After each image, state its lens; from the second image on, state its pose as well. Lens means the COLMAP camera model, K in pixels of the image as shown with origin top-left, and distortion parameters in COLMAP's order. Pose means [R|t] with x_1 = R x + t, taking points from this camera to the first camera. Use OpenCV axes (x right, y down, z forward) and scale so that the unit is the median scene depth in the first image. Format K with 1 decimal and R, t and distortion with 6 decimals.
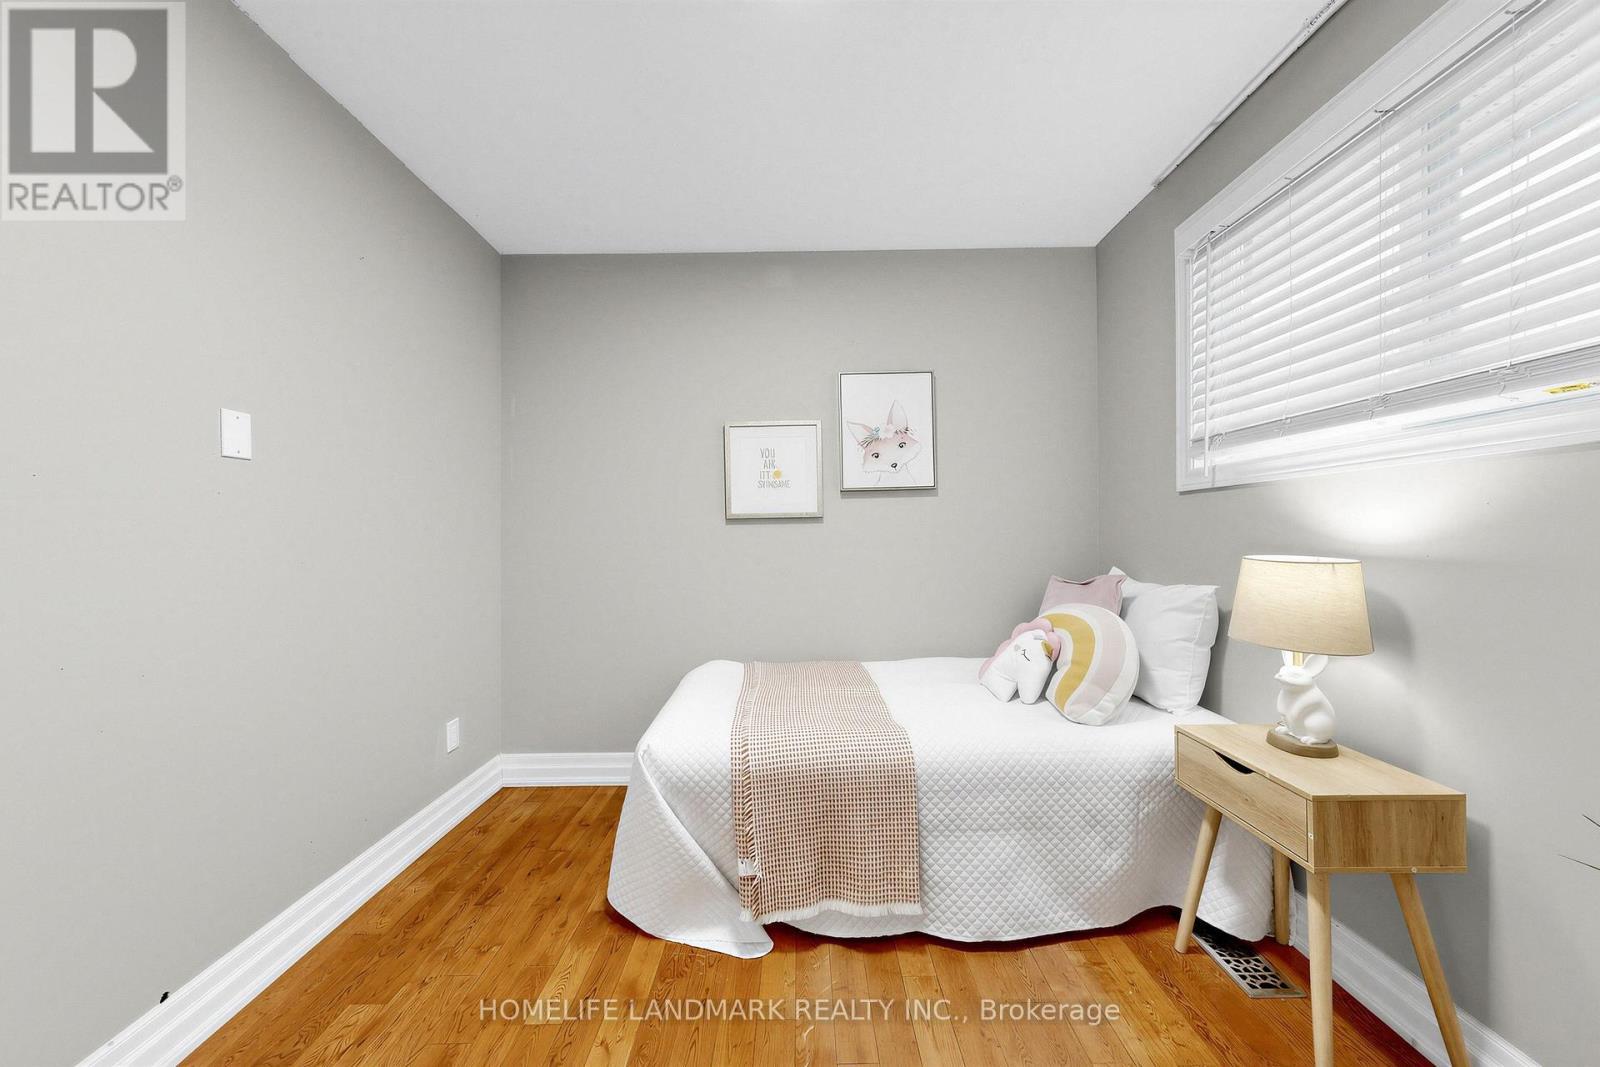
lens RADIAL K [[542.8, 0, 800.0], [0, 542.8, 533.5], [0, 0, 1]] dist [0.000807, 0.000220]
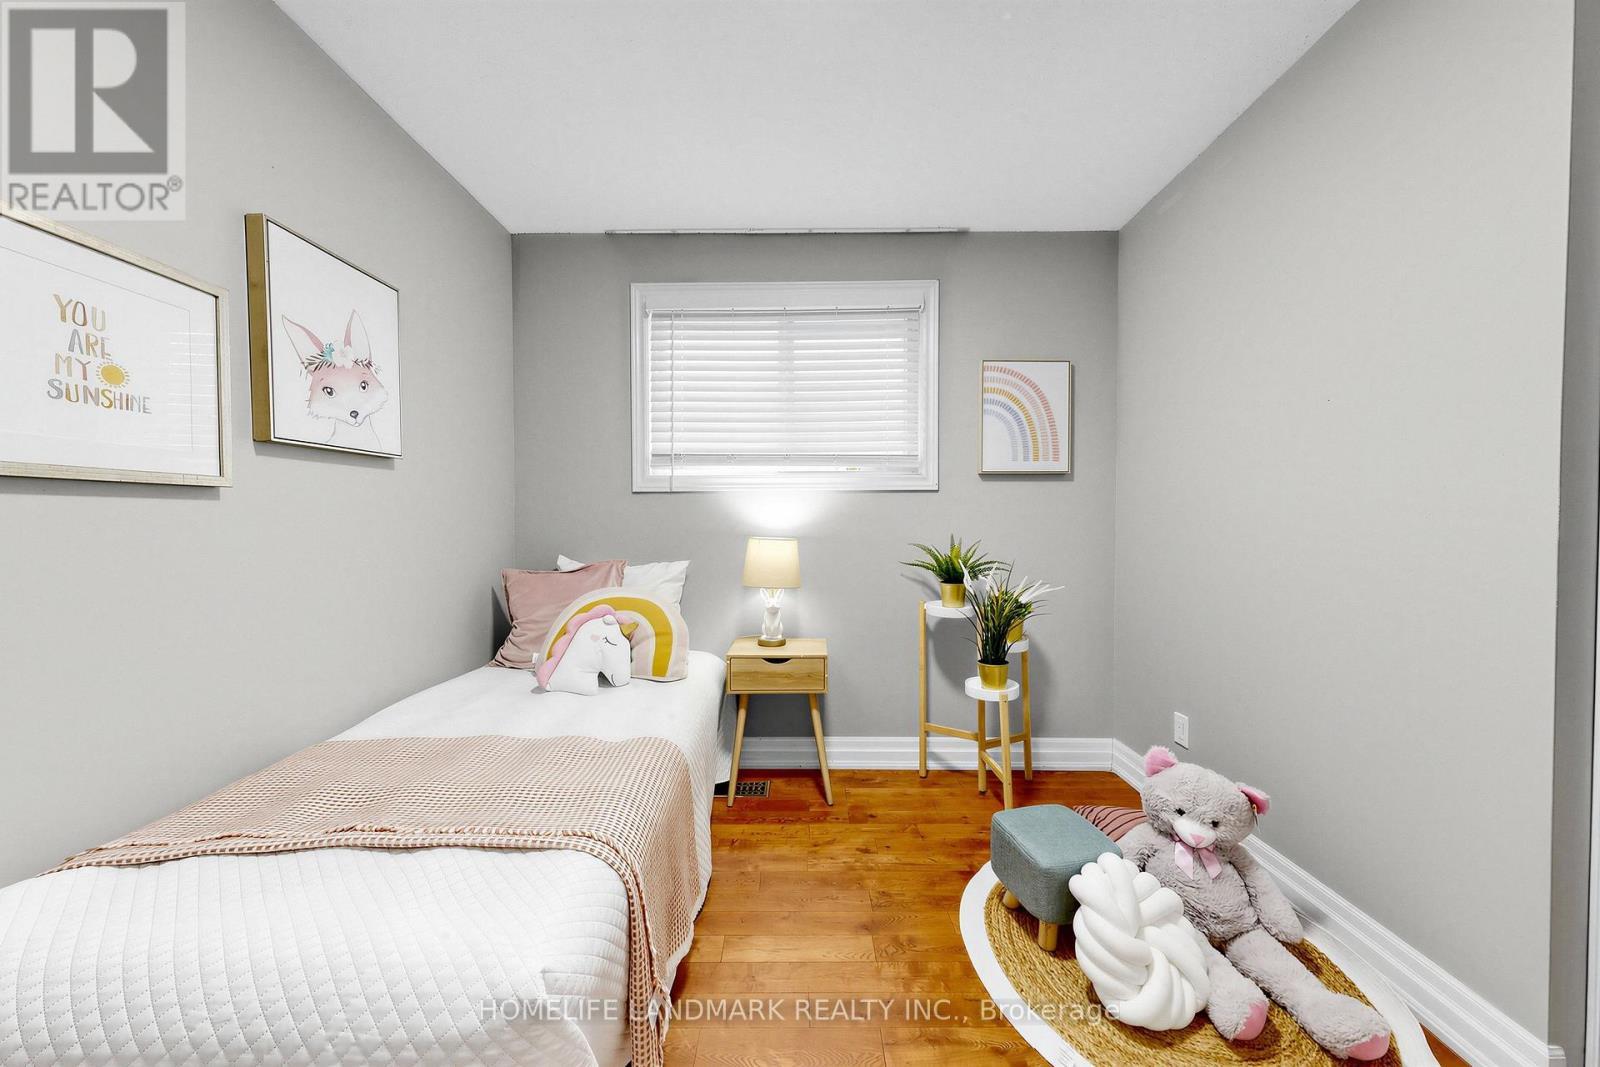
lens RADIAL K [[542.8, 0, 800.0], [0, 542.8, 533.5], [0, 0, 1]] dist [0.000807, 0.000220]
pose [[-0.005648, -0.011436, 0.999919, -0.664653], [-0.001021, 0.999934, 0.011430, 0.007720], [-0.999984, -0.000956, -0.005660, 0.702113]]
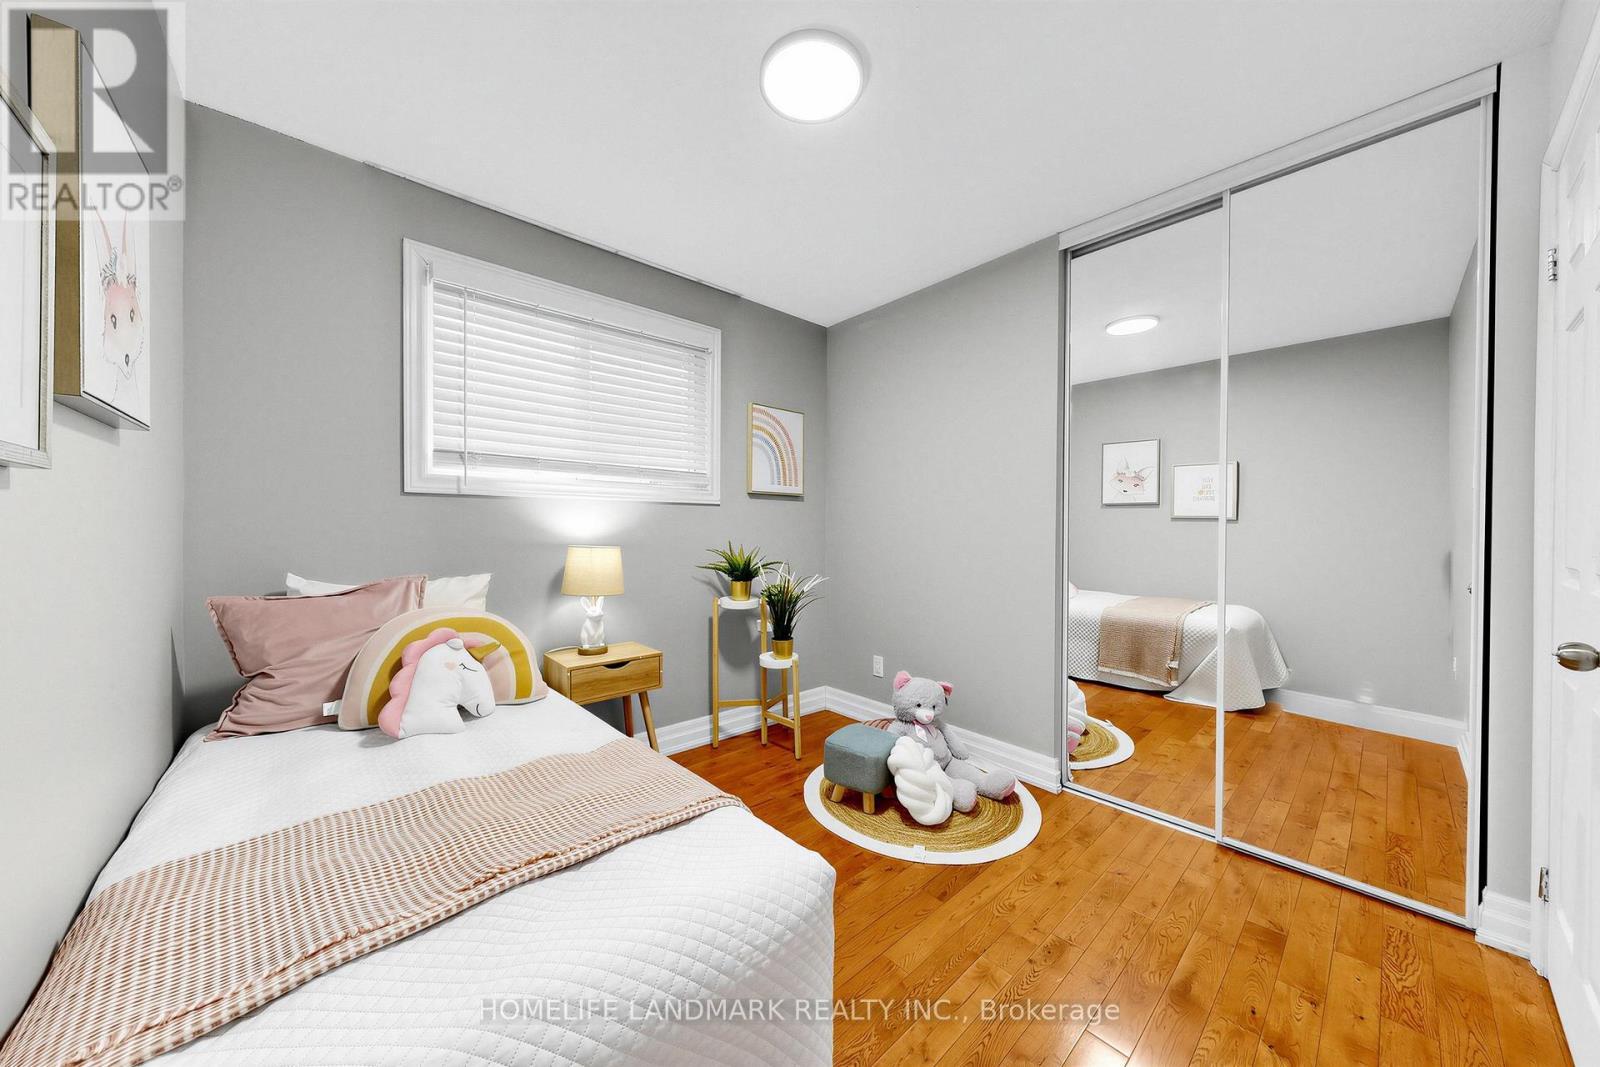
lens RADIAL K [[542.8, 0, 800.0], [0, 542.8, 533.5], [0, 0, 1]] dist [0.000807, 0.000220]
pose [[-0.675940, 0.002288, 0.736953, -0.664584], [-0.000966, 0.999992, -0.003990, 0.006796], [-0.736956, -0.003409, -0.675932, 1.306855]]
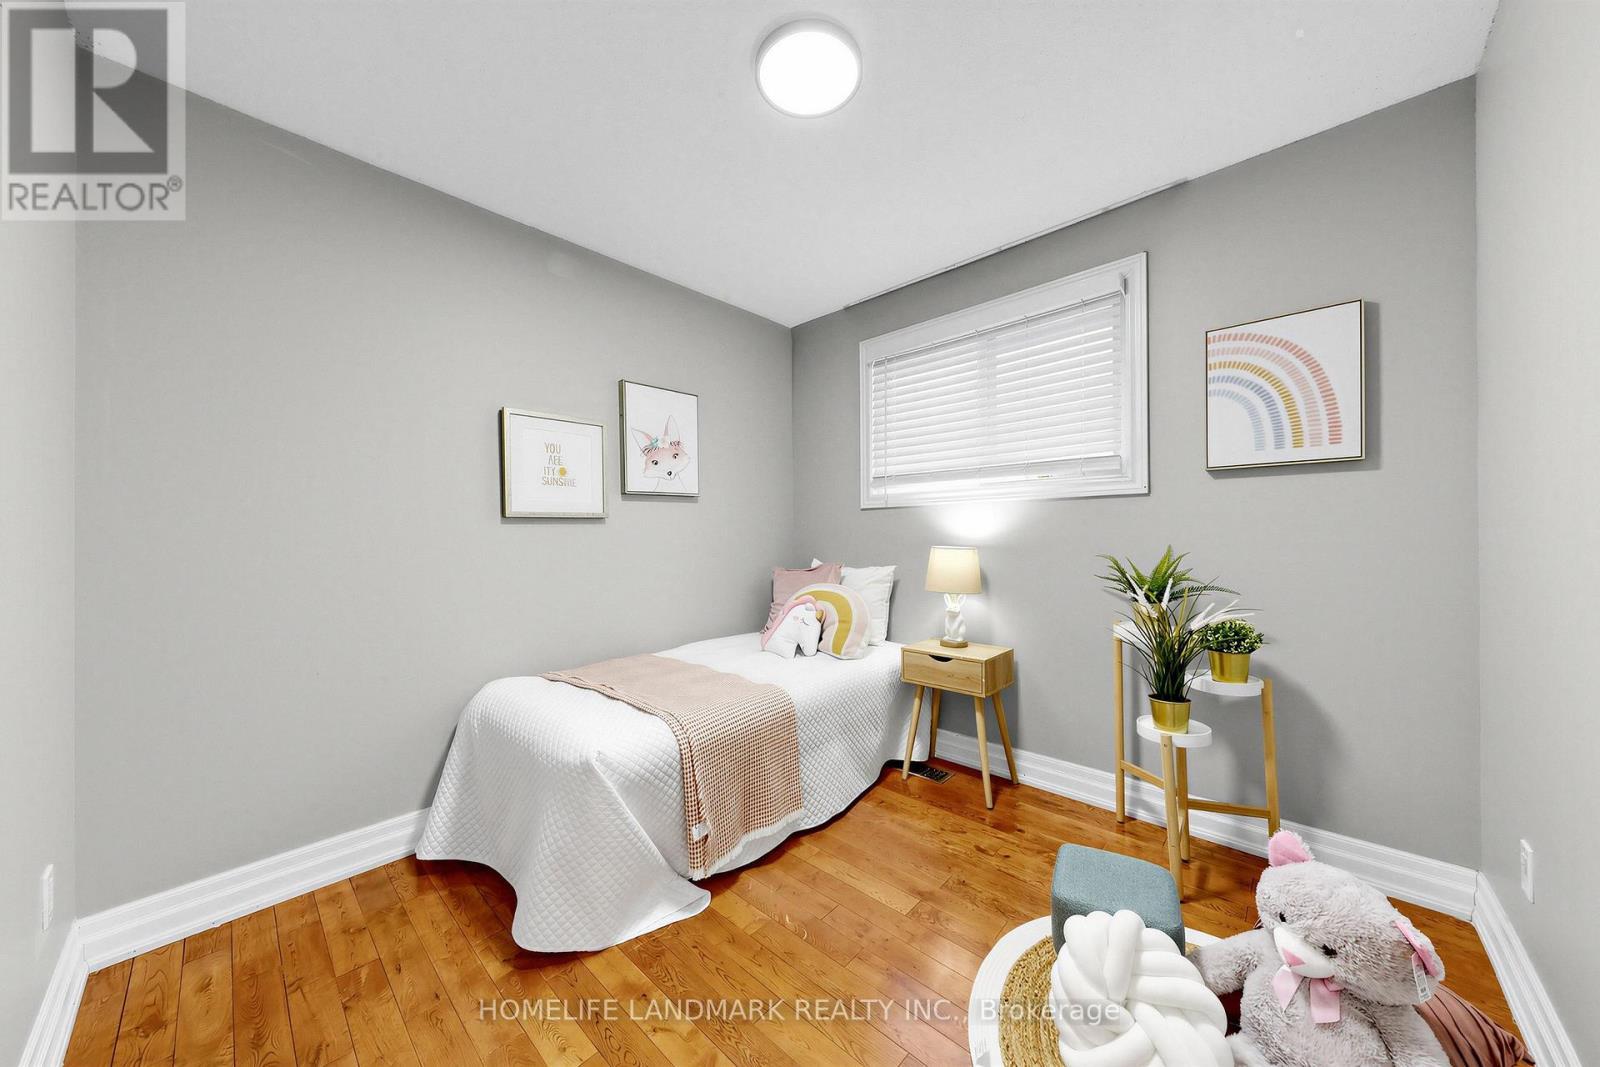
lens RADIAL K [[542.8, 0, 800.0], [0, 542.8, 533.5], [0, 0, 1]] dist [0.000807, 0.000220]
pose [[0.674597, 0.007066, 0.738152, -0.672122], [-0.000230, 0.999956, -0.009362, 0.011479], [-0.738186, 0.006146, 0.674569, 0.077394]]
